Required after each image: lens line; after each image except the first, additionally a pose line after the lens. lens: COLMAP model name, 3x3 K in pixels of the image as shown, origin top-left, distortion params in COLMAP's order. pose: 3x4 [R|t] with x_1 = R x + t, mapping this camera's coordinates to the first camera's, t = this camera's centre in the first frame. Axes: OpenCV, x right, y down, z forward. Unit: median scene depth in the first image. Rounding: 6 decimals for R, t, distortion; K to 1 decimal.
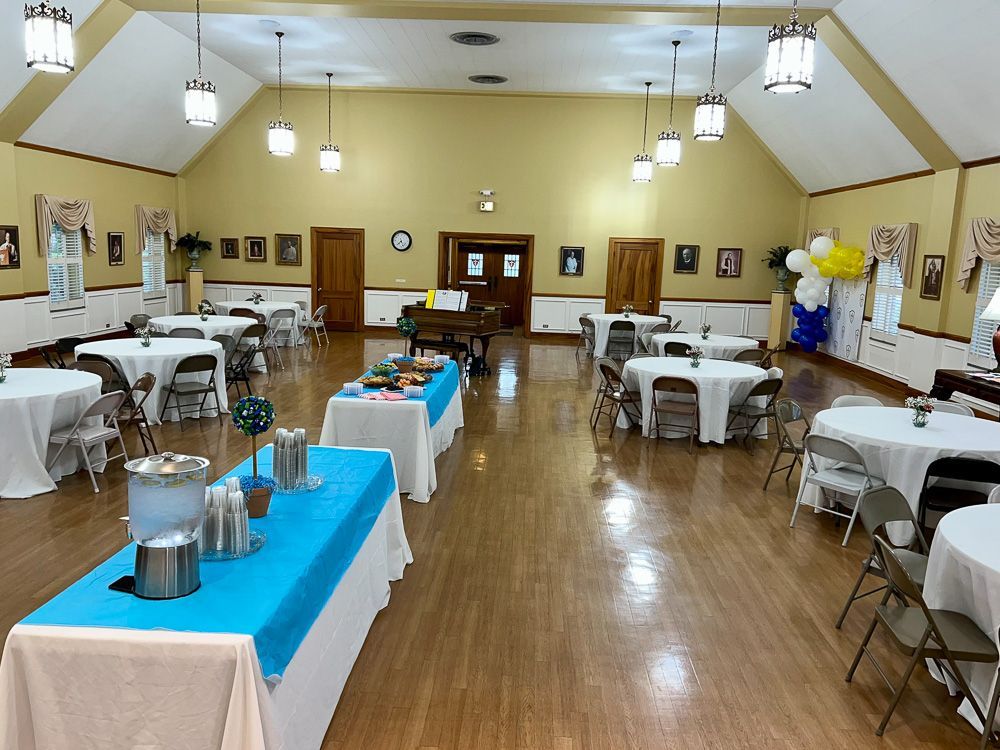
lens RADIAL K [[793.3, 0, 500.0], [0, 793.3, 375.0], [0, 0, 1]] dist [0.108809, -0.182440]
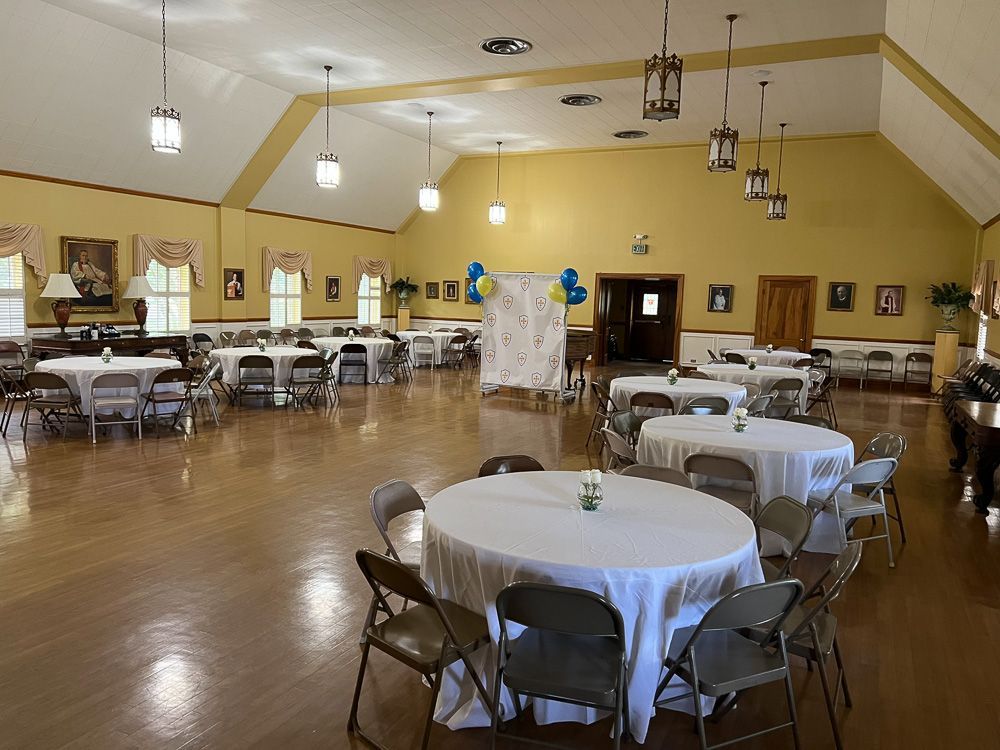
lens RADIAL K [[753.0, 0, 498.1], [0, 753.0, 390.8], [0, 0, 1]] dist [0.001630, -0.005953]
pose [[0.919461, 0.044636, -0.390640, 0.212979], [-0.061556, 0.997625, -0.030894, 0.024295], [0.388334, 0.052451, 0.920025, -0.005301]]
